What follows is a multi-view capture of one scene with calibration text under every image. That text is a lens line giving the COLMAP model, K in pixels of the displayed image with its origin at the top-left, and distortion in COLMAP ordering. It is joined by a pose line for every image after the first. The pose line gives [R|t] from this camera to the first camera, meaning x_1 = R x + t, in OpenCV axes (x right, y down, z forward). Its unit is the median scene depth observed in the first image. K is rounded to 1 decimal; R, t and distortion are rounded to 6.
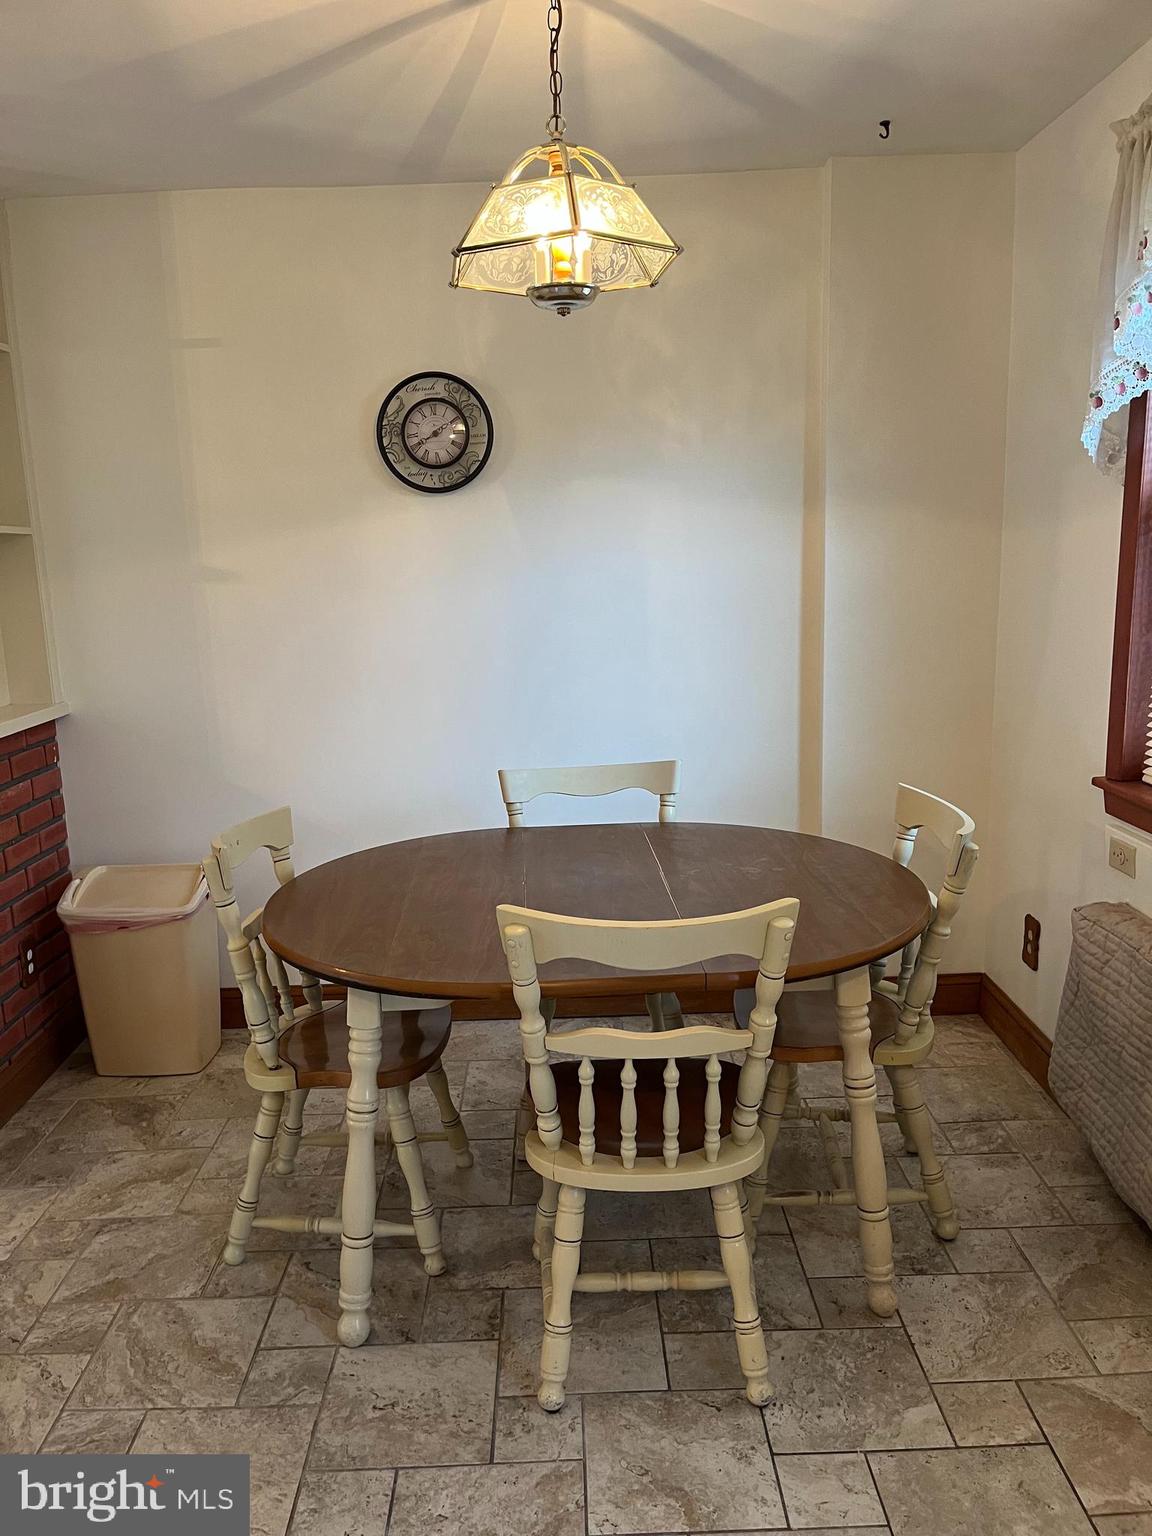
lens RADIAL K [[1170.9, 0, 552.3], [0, 1170.9, 774.1], [0, 0, 1]] dist [0.061729, -0.090559]
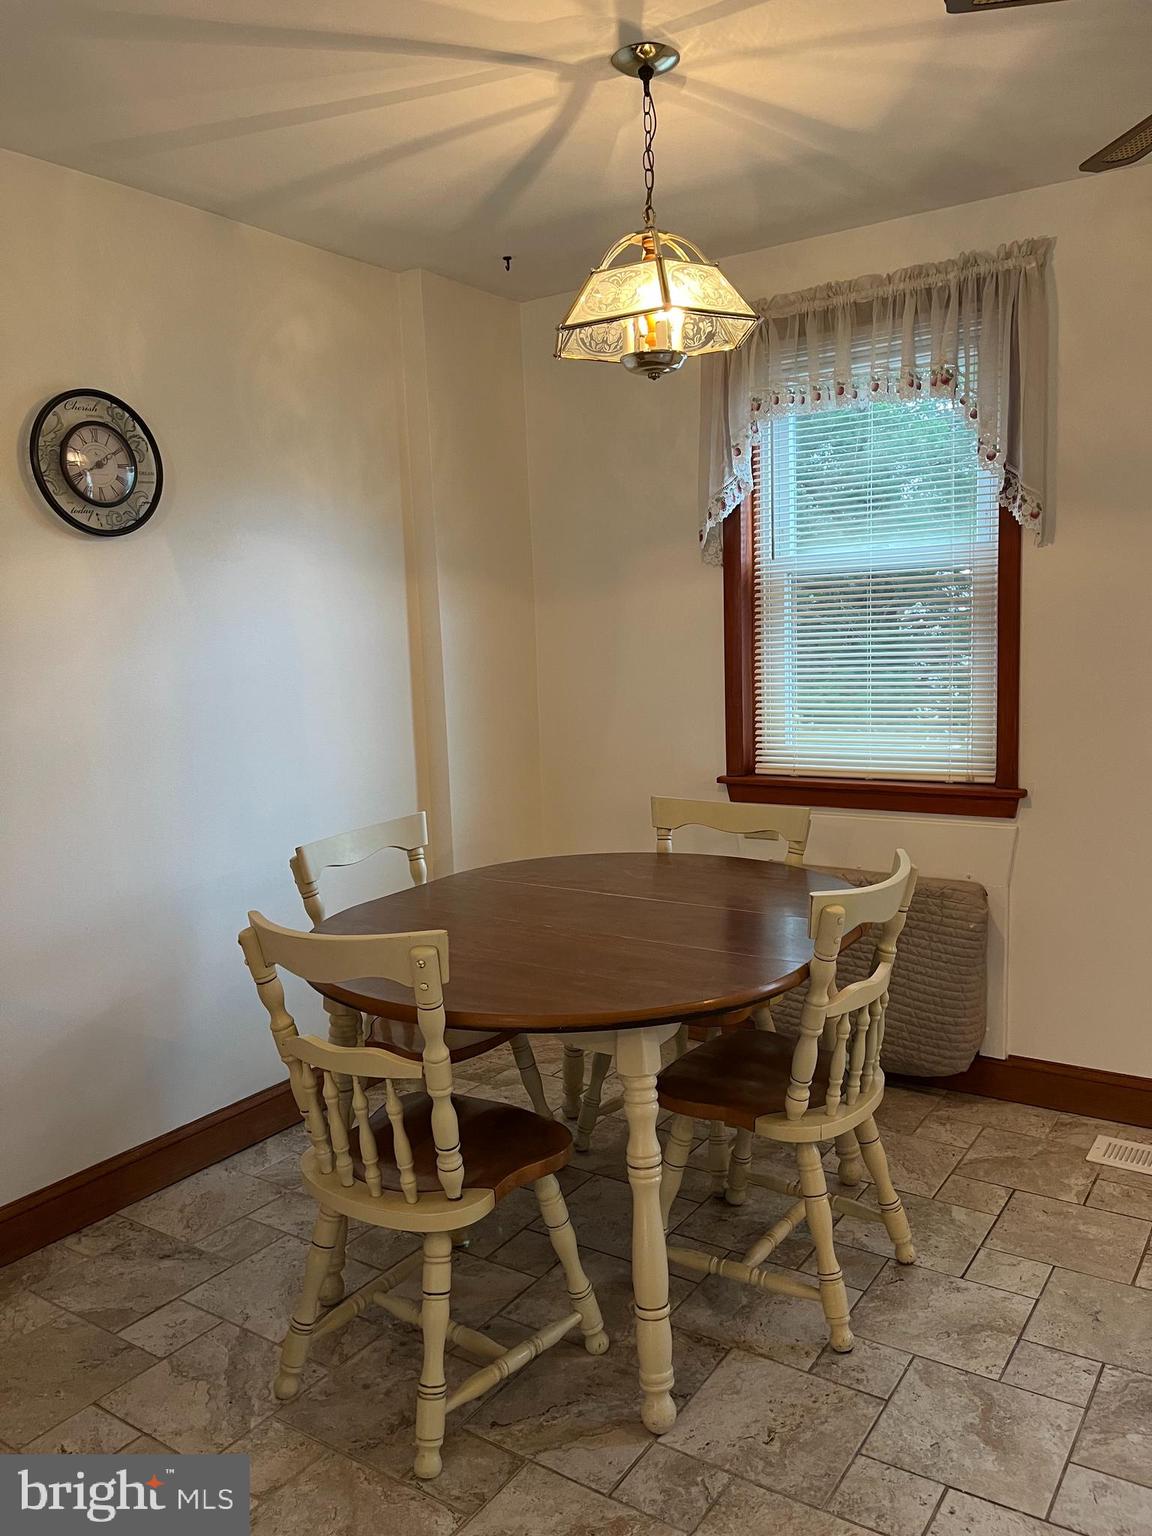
lens RADIAL K [[1170.9, 0, 572.2], [0, 1170.9, 763.2], [0, 0, 1]] dist [0.061729, -0.090559]
pose [[0.559868, -0.084372, 0.824275, -0.609679], [0.170466, 0.985250, -0.014935, -0.017648], [-0.810857, 0.148873, 0.565992, 0.303609]]
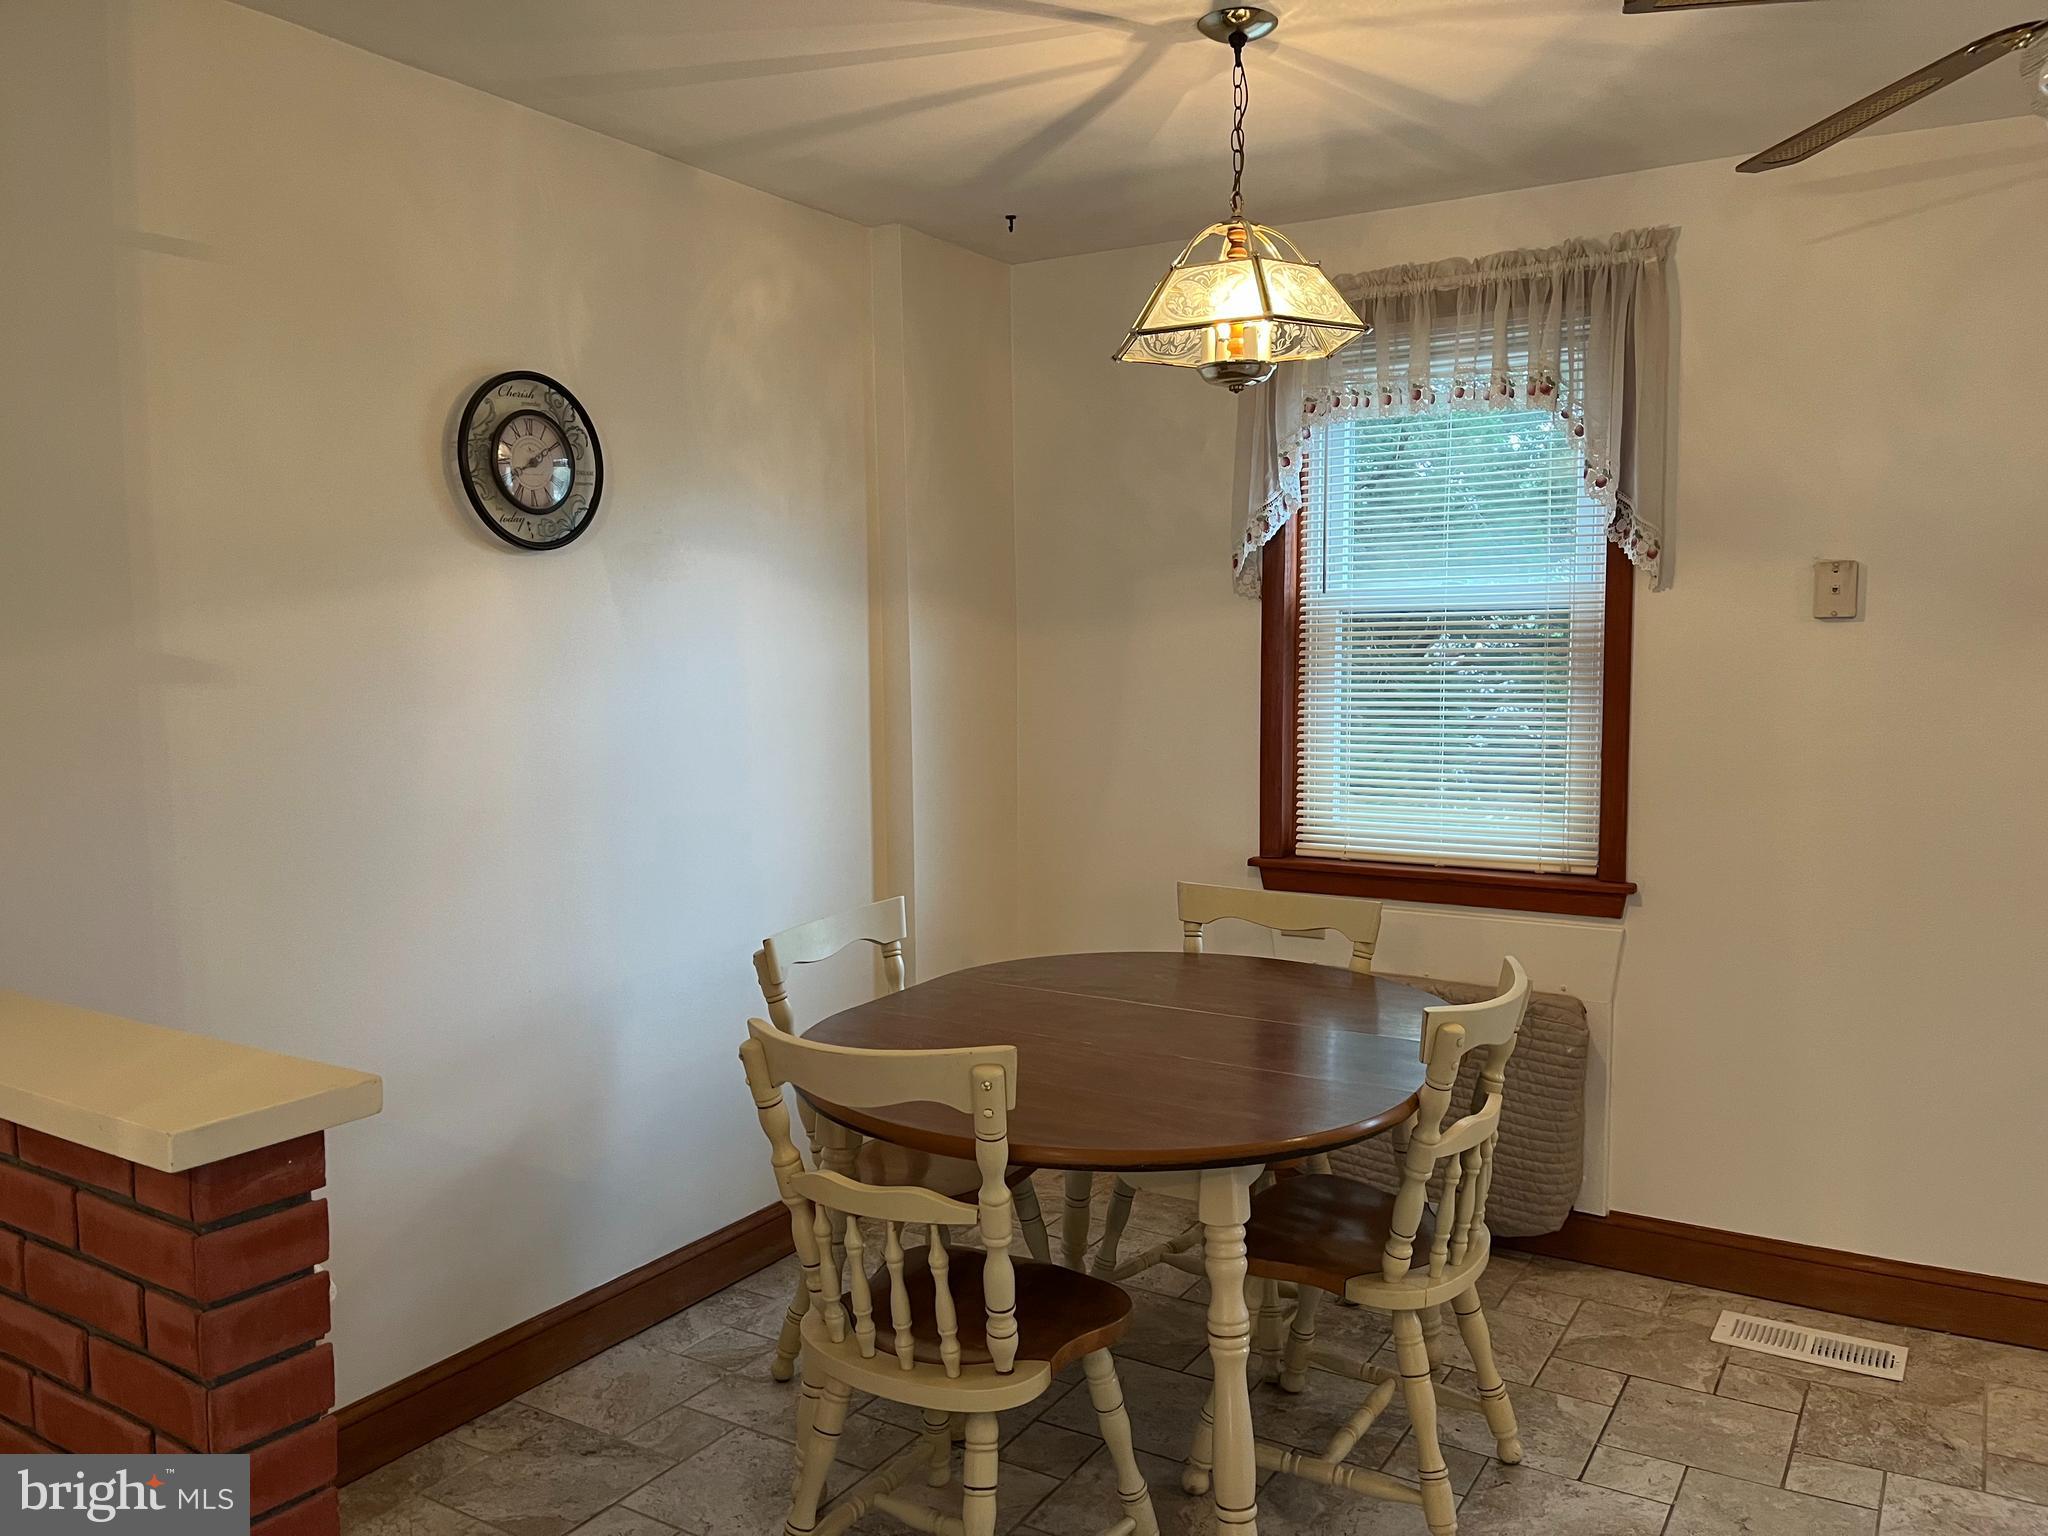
lens RADIAL K [[1561.2, 0, 1029.8], [0, 1561.2, 761.4], [0, 0, 1]] dist [0.061729, -0.090559]
pose [[0.520532, -0.039242, 0.852940, -0.717085], [0.149086, 0.987775, -0.045539, -0.041306], [-0.840726, 0.150866, 0.520019, 0.331816]]
